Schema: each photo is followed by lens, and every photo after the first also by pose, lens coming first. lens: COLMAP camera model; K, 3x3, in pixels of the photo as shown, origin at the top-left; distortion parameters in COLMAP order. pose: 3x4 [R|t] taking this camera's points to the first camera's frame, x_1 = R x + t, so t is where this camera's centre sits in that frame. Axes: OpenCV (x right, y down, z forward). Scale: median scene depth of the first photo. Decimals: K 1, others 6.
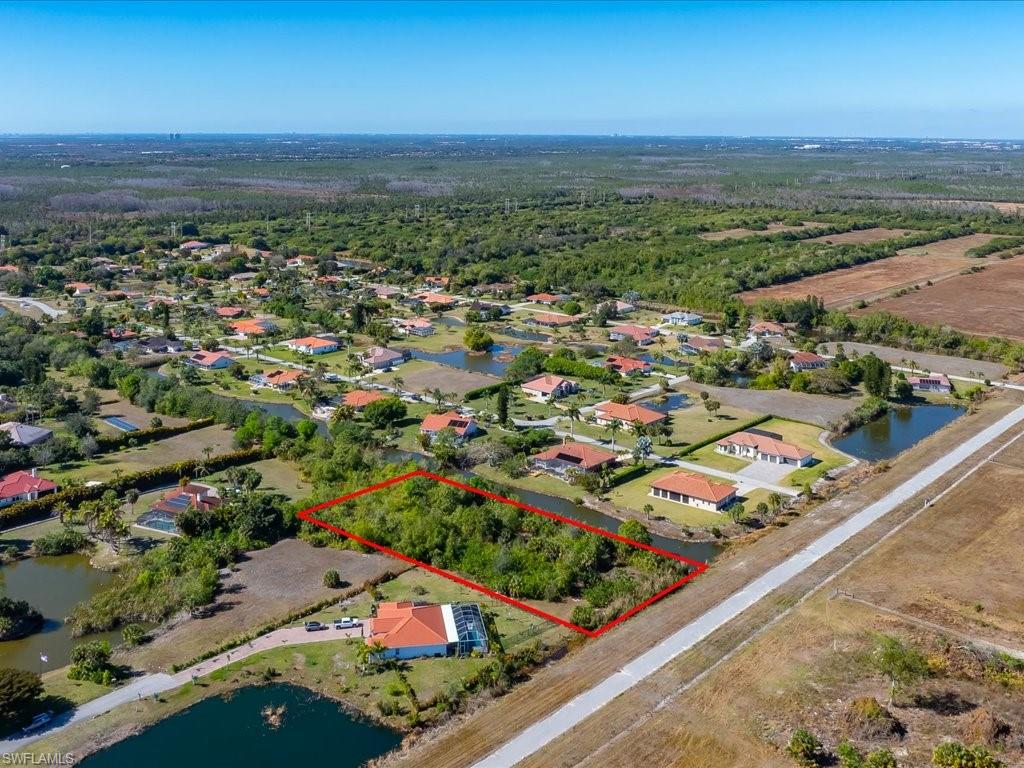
lens RADIAL K [[1007.4, 0, 510.0], [0, 1007.4, 329.3], [0, 0, 1]] dist [-0.004021, -0.032170]
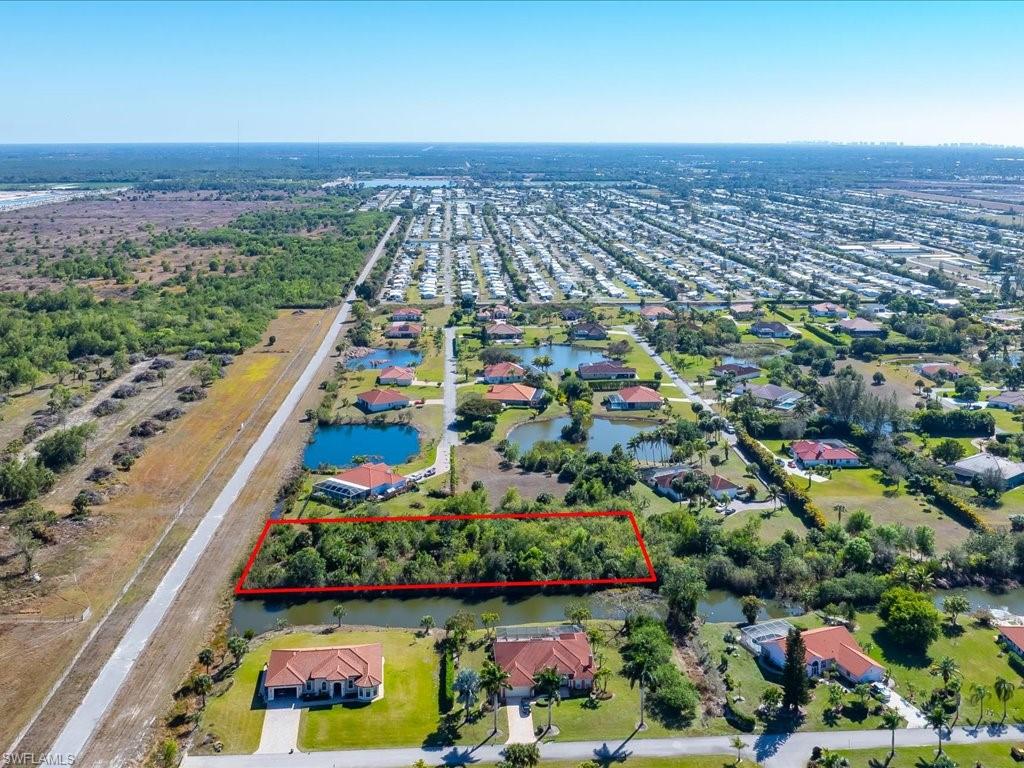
lens RADIAL K [[1007.4, 0, 510.0], [0, 1007.4, 329.3], [0, 0, 1]] dist [-0.004021, -0.032170]
pose [[-0.706753, 0.125302, -0.696276, 0.533859], [-0.142839, 0.938647, 0.313908, -0.281747], [0.692891, 0.321310, -0.645494, 1.444245]]
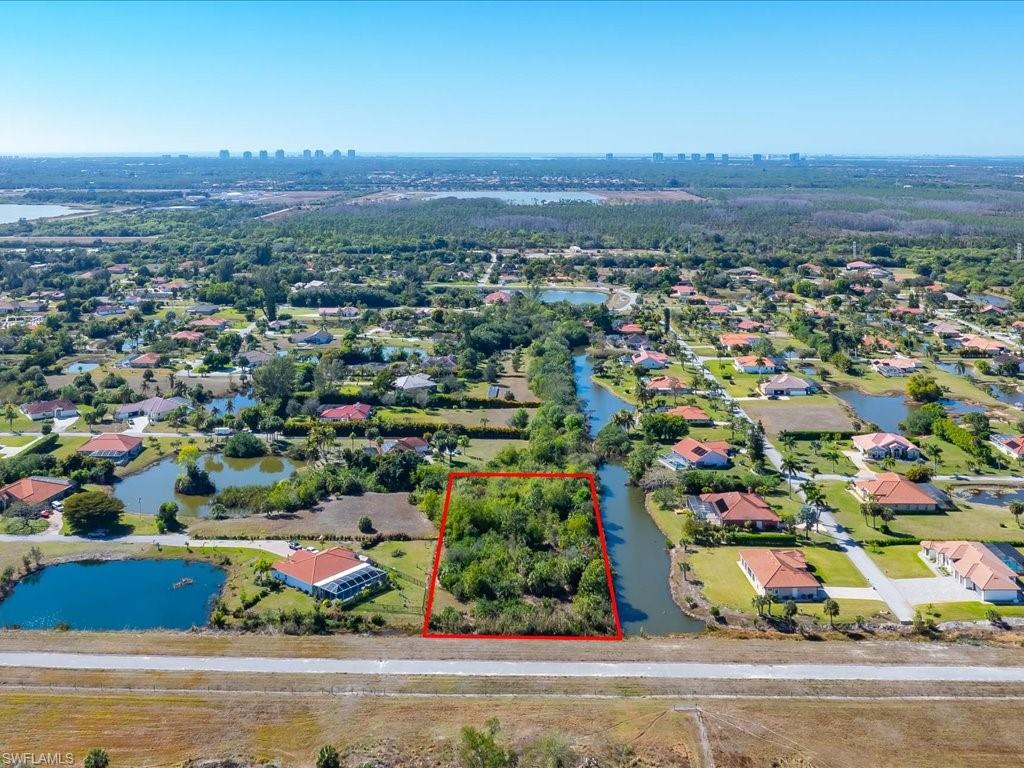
lens RADIAL K [[1007.4, 0, 510.0], [0, 1007.4, 329.3], [0, 0, 1]] dist [-0.004021, -0.032170]
pose [[0.654287, 0.129992, -0.744991, 0.634697], [-0.145992, 0.988297, 0.044229, -0.044792], [0.742021, 0.079824, 0.665607, 0.258080]]
